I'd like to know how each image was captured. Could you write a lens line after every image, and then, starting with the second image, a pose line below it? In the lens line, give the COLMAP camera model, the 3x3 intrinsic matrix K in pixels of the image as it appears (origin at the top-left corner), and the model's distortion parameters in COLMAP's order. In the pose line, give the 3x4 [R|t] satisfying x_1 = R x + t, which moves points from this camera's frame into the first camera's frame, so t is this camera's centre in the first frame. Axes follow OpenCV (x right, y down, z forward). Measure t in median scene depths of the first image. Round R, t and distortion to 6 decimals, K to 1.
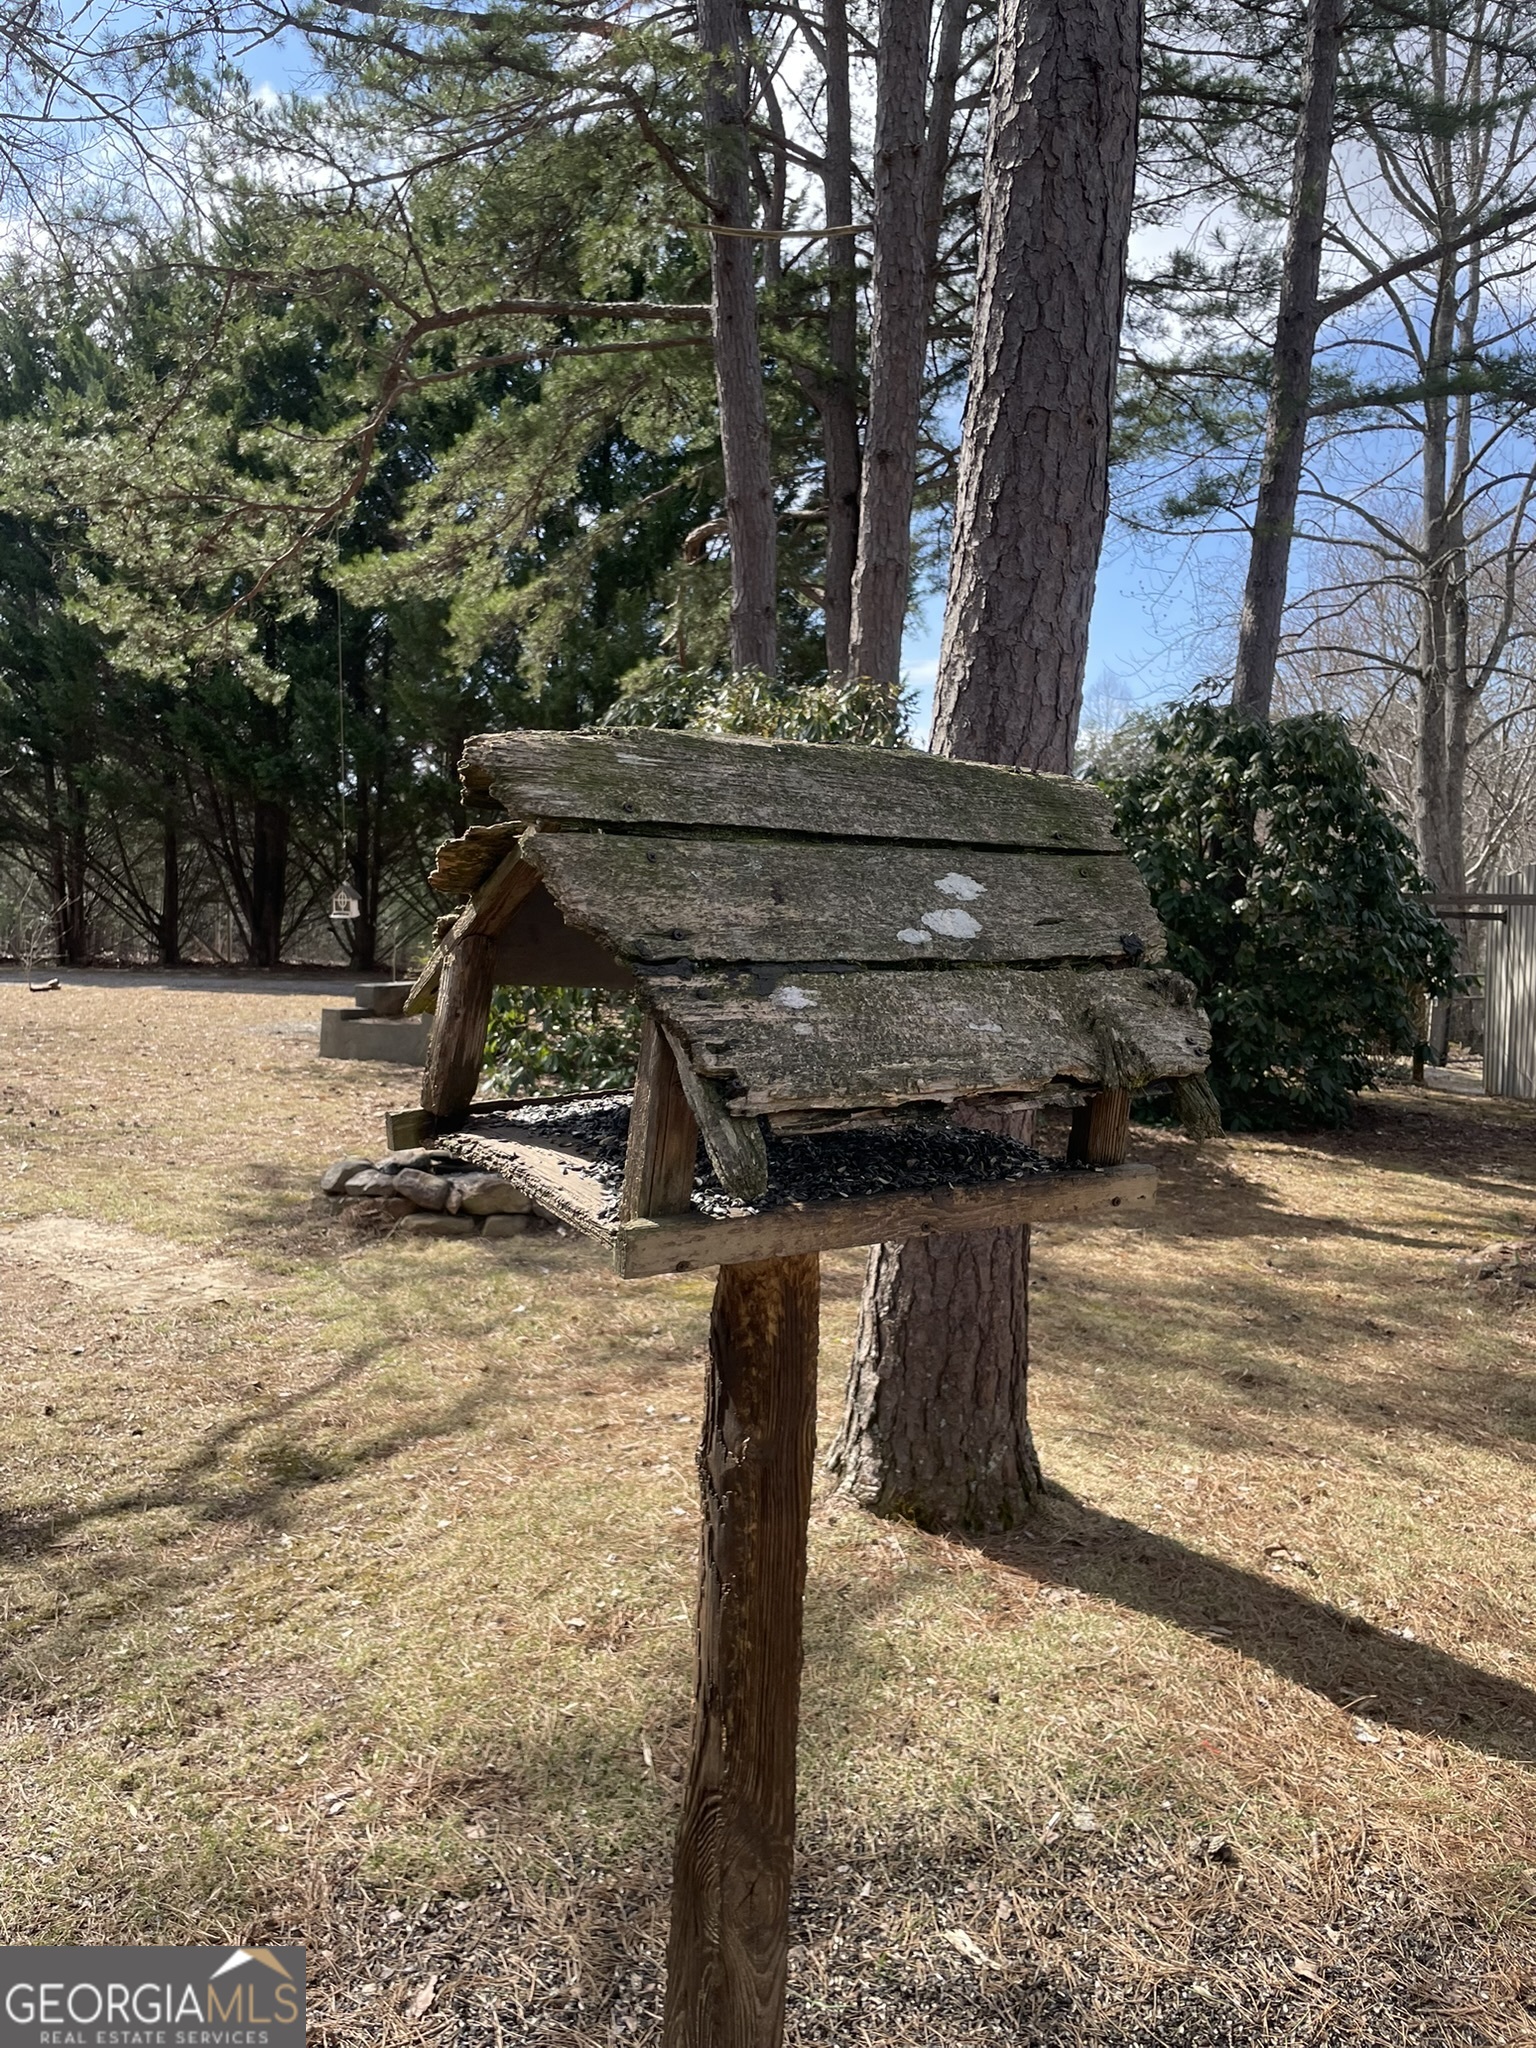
lens RADIAL K [[1517.2, 0, 763.6], [0, 1517.2, 1014.7], [0, 0, 1]] dist [0.079652, -0.109730]
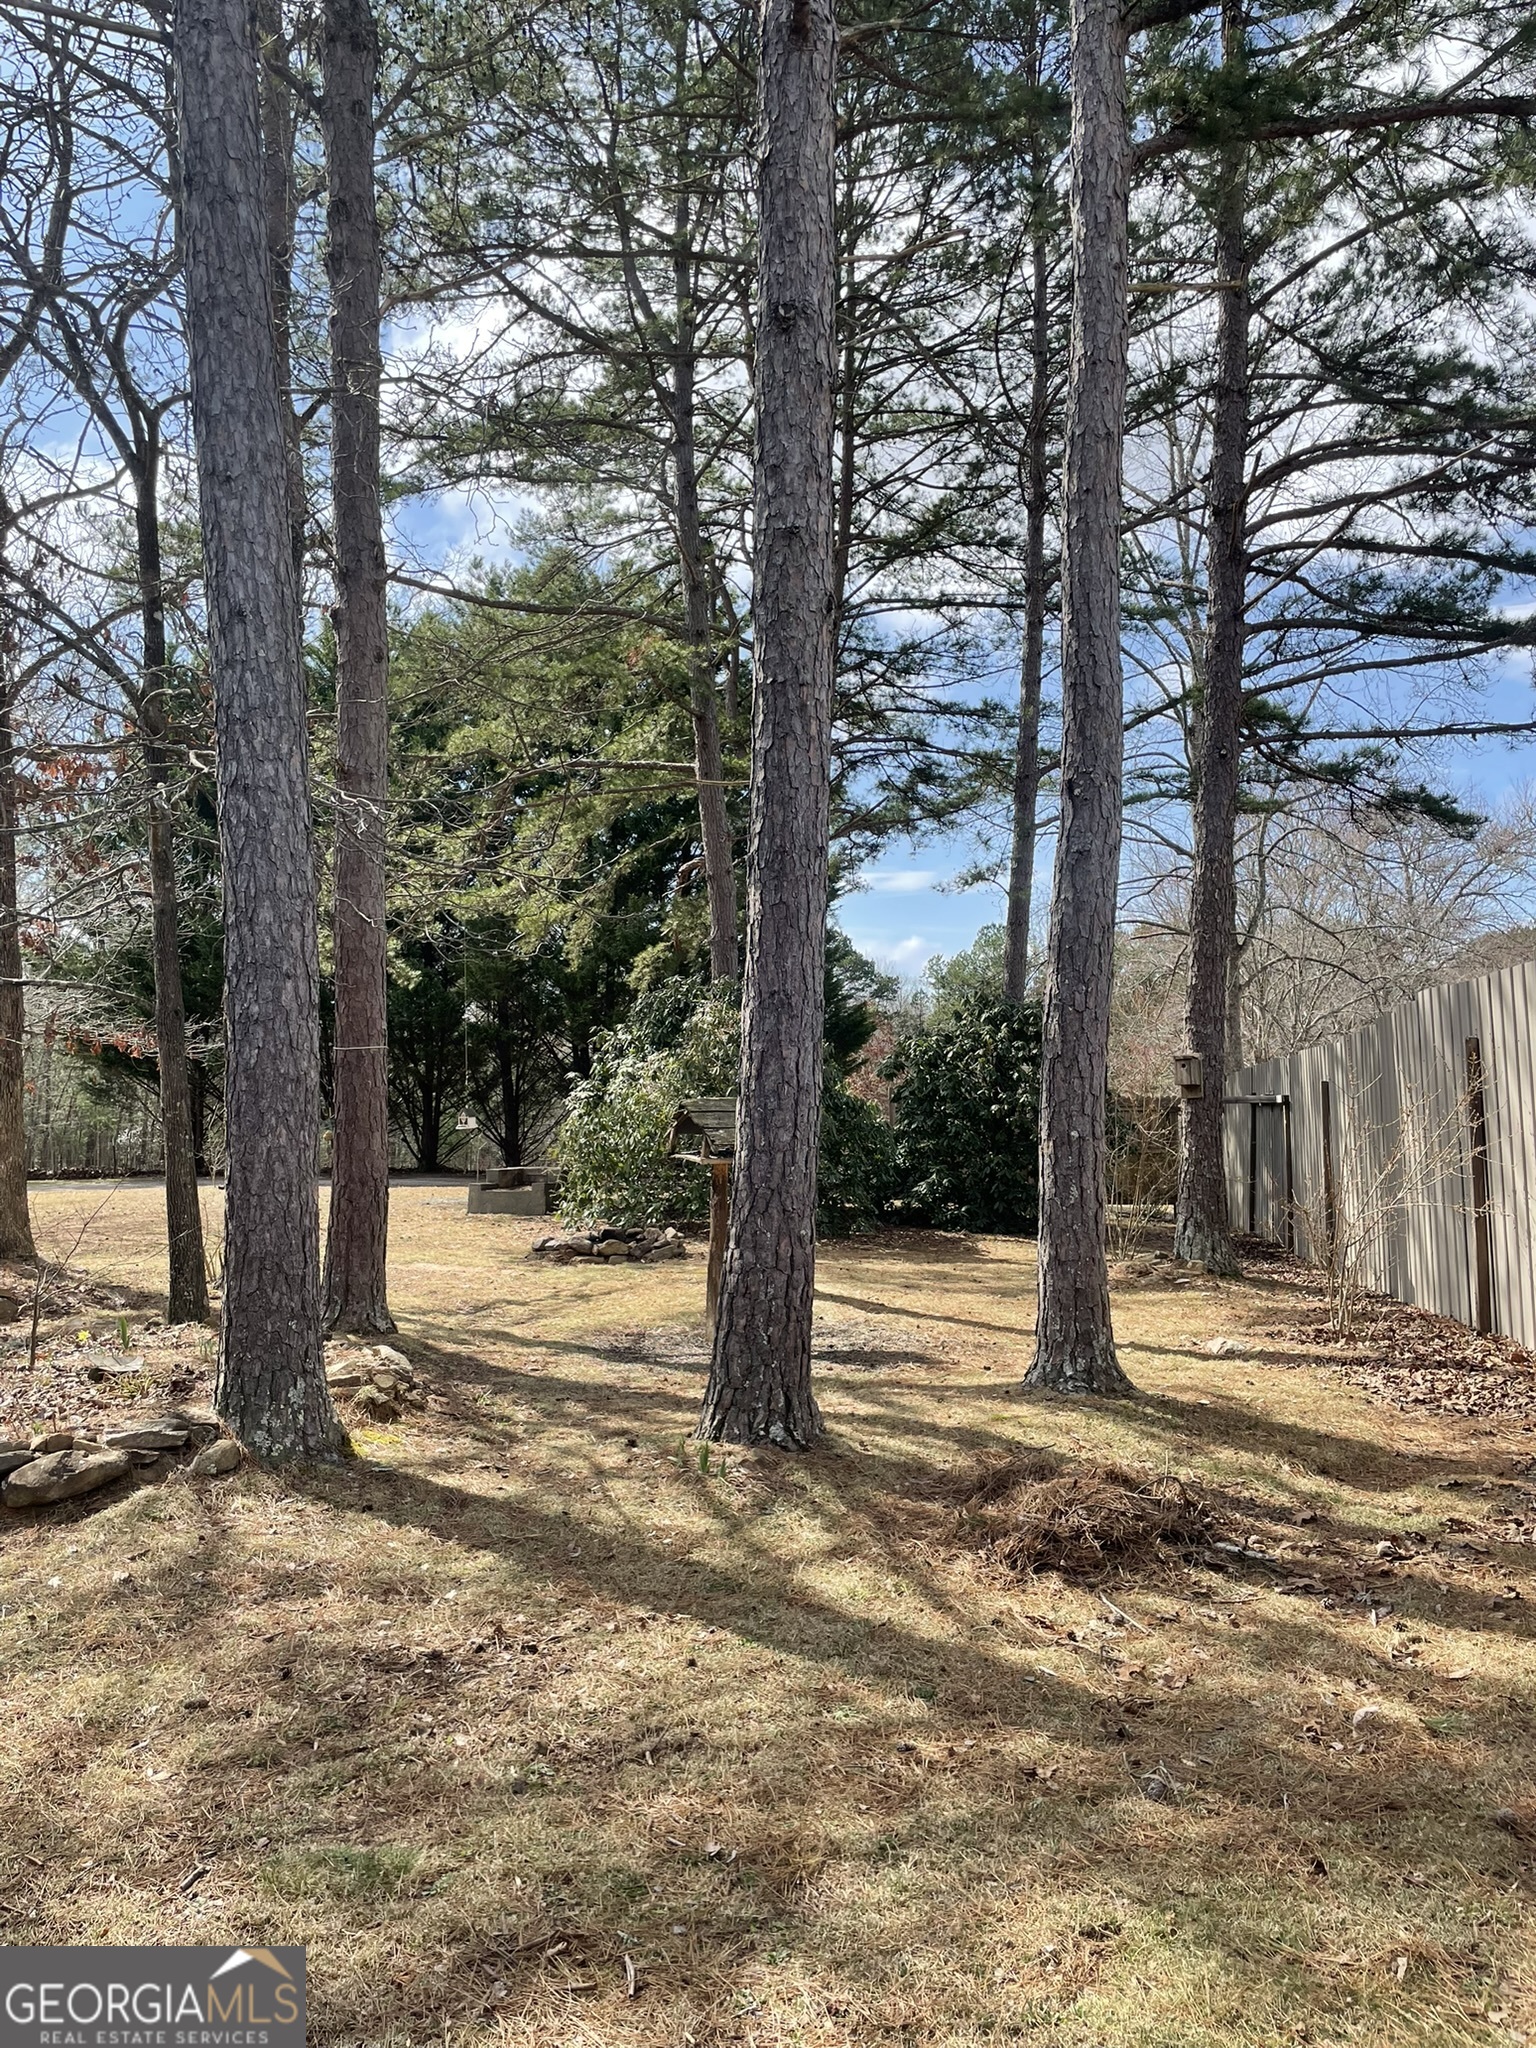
lens RADIAL K [[1517.2, 0, 763.6], [0, 1517.2, 1014.7], [0, 0, 1]] dist [0.079652, -0.109730]
pose [[0.999614, -0.024551, 0.013035, 0.010393], [0.026074, 0.990688, -0.133628, 0.033167], [-0.009633, 0.133917, 0.990946, -0.507622]]
